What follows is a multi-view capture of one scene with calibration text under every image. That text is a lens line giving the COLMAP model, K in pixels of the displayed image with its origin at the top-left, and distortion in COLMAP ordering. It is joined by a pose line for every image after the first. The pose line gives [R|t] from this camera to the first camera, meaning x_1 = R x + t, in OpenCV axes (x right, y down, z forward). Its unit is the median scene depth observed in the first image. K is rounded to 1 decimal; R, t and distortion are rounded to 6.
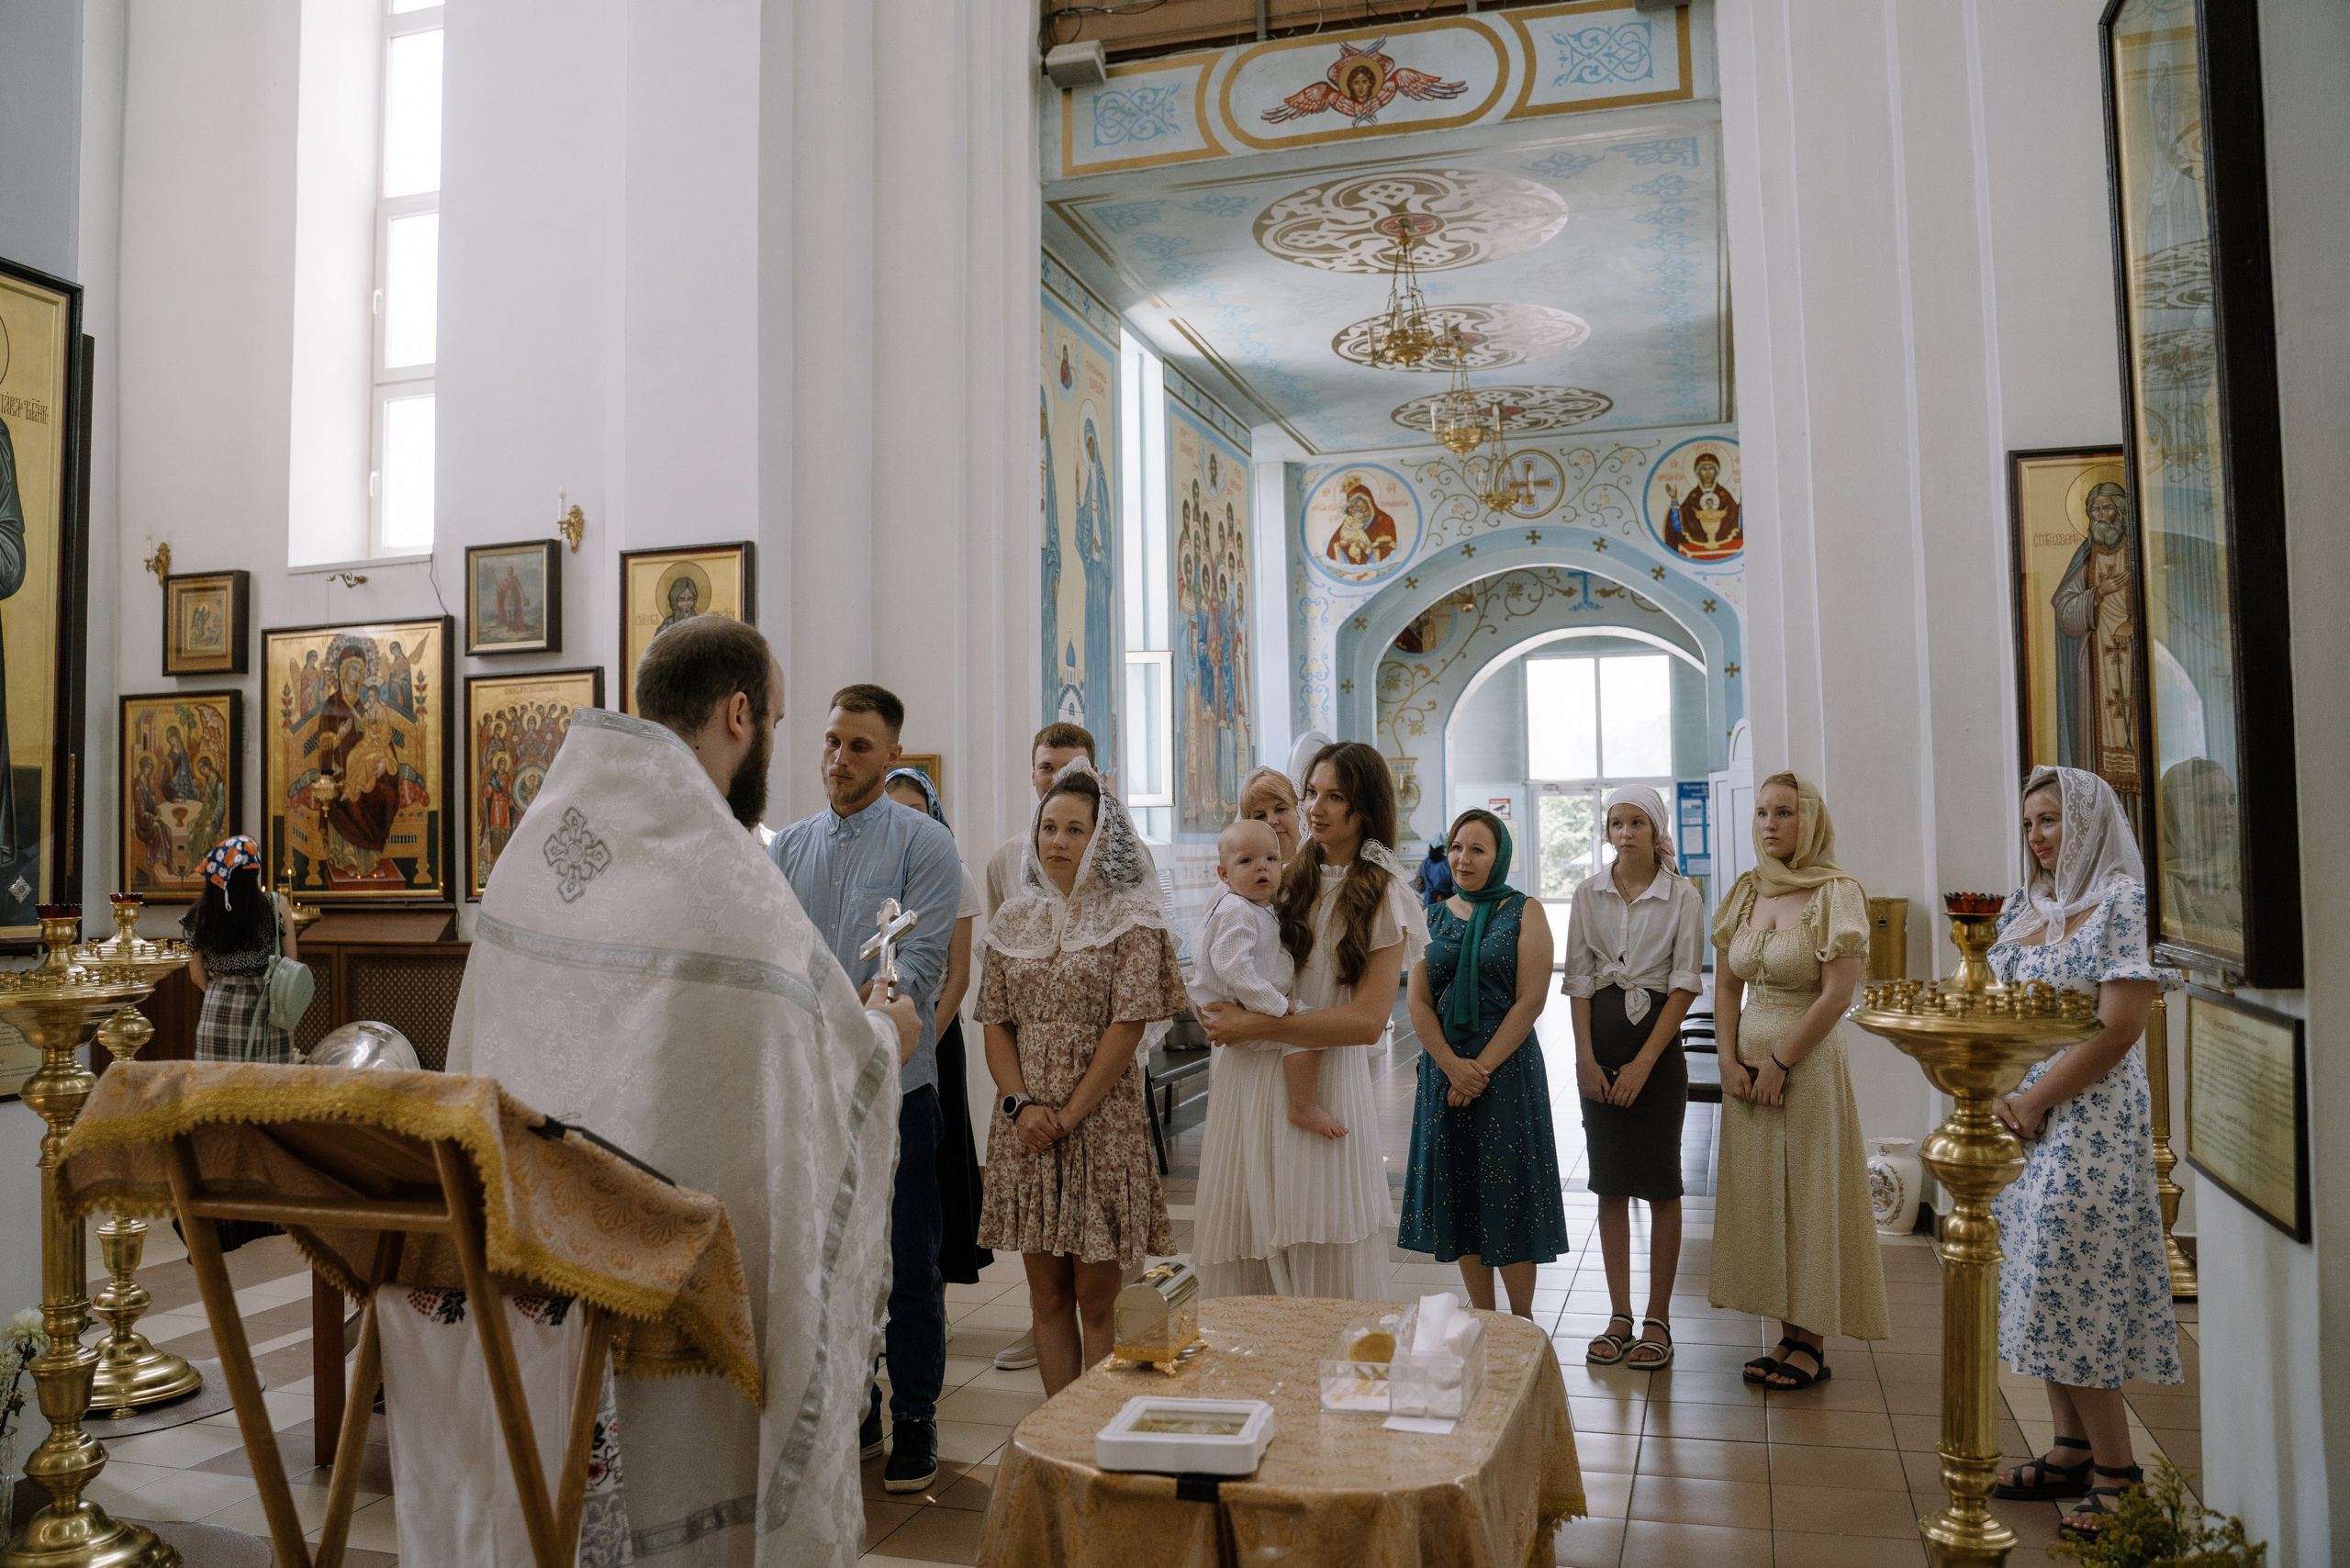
lens RADIAL K [[1899.6, 0, 1183.5], [0, 1899.6, 781.5], [0, 0, 1]] dist [-0.115318, 0.109101]
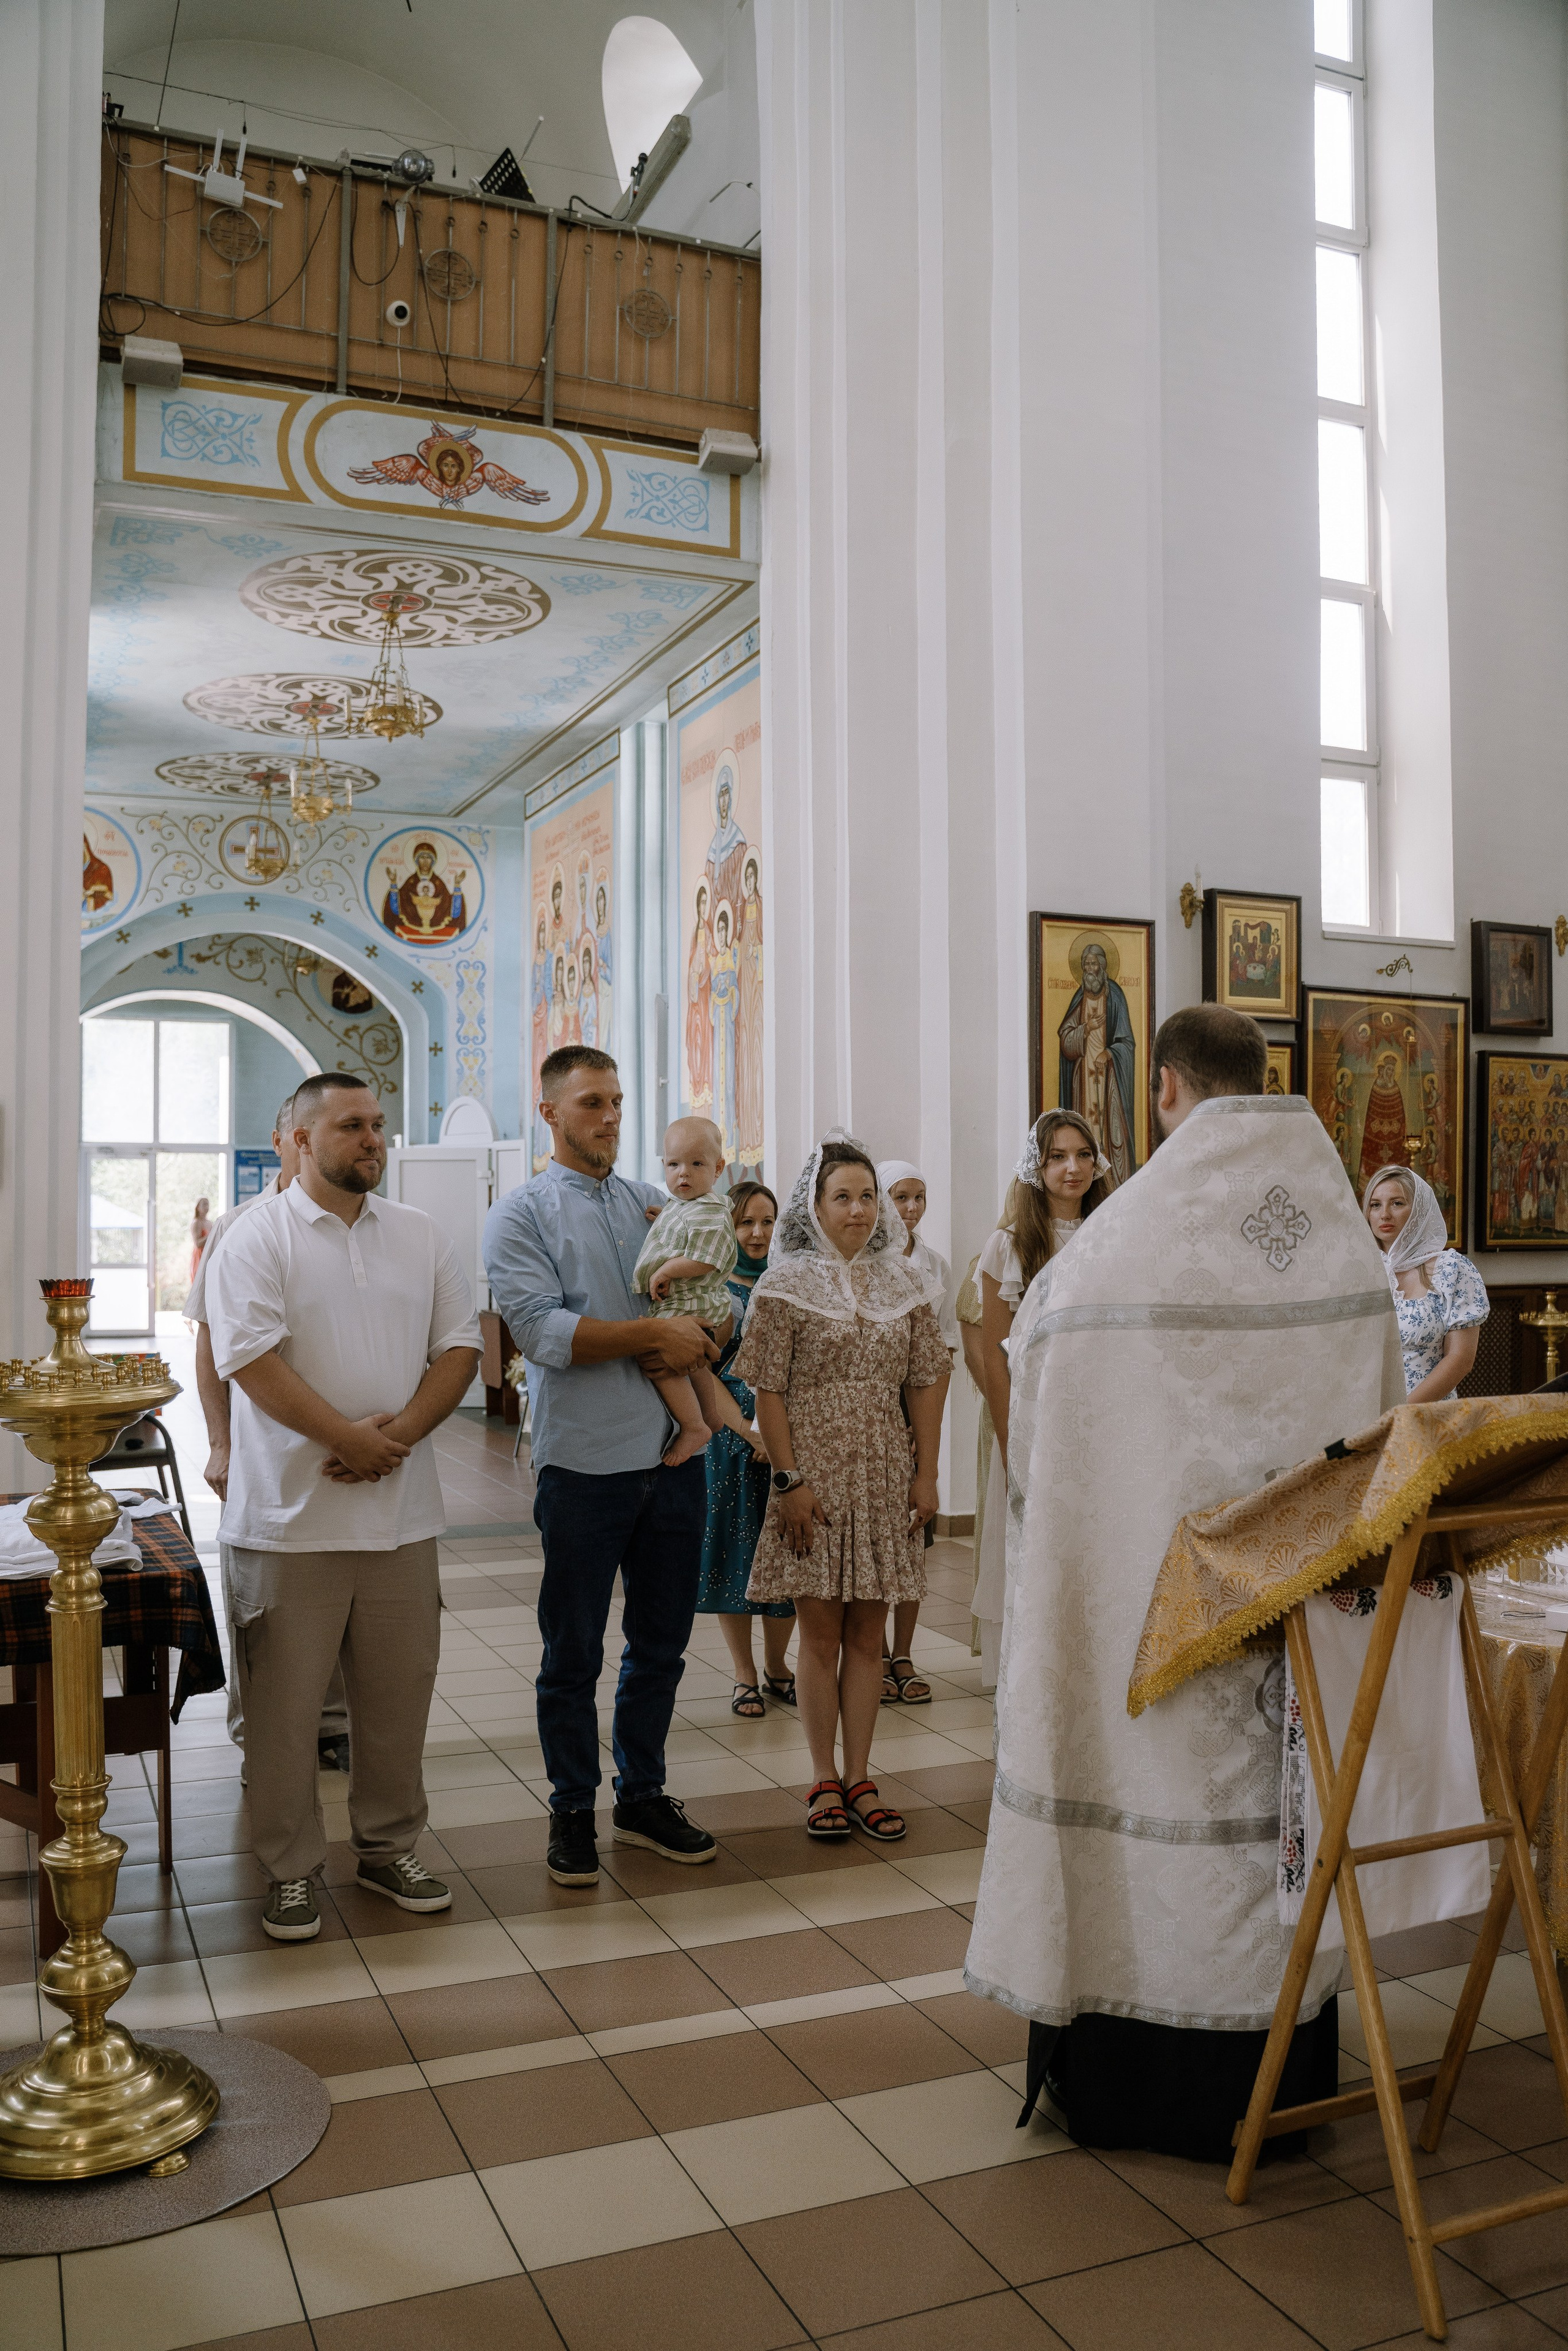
lens RADIAL K [[1900.3, 0, 776.6], [0, 1900.3, 1218.8], [0, 0, 1]] dist [-0.115318, 0.109101]
pose [[0.767508, 0.012247, 0.640923, -0.398559], [-0.036009, 0.999062, 0.024031, 0.006546], [-0.640027, -0.041523, 0.767229, 0.082397]]
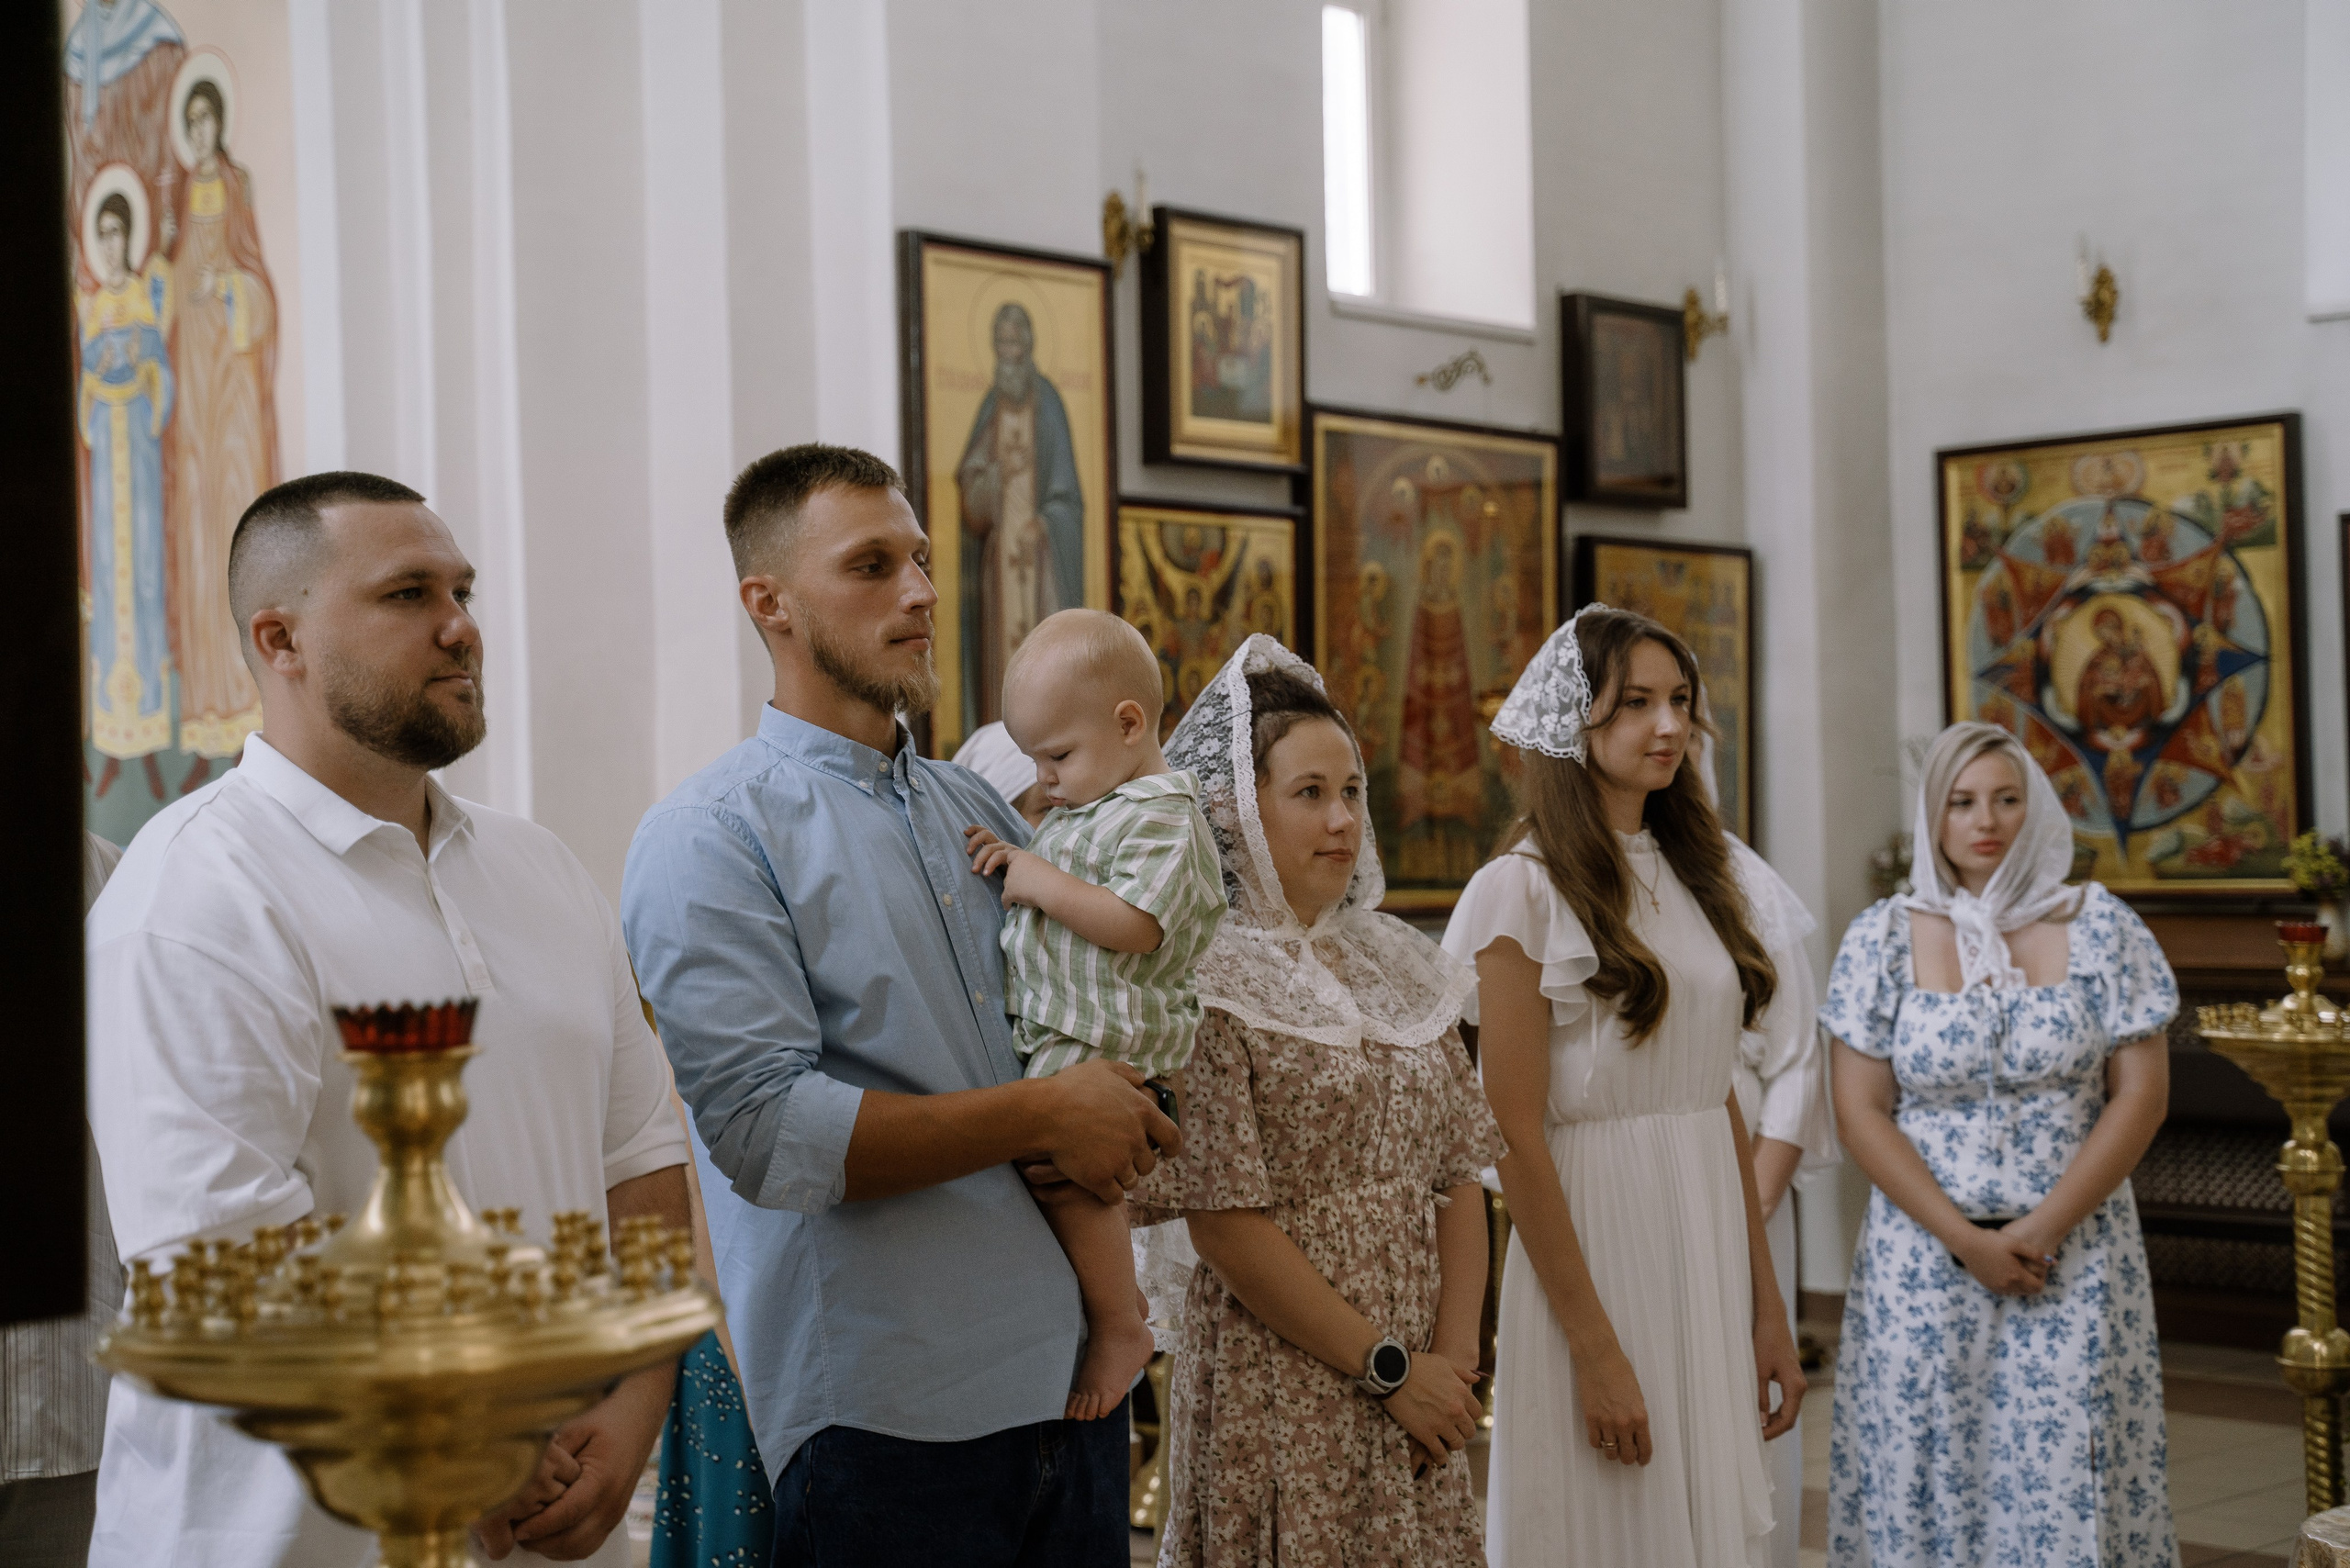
lens RADIAL K [[3667.3, 0, 1146.5], [0, 3667.3, 797.7], [0, 0, 1]] dist [0.032699, 1.115399]
pose [[0.446429, 0.020225, 0.894591, -0.477302], [-0.025921, 0.999617, -0.009664, 0.018140], [-0.894444, -0.018874, 0.446782, 0.283922]]
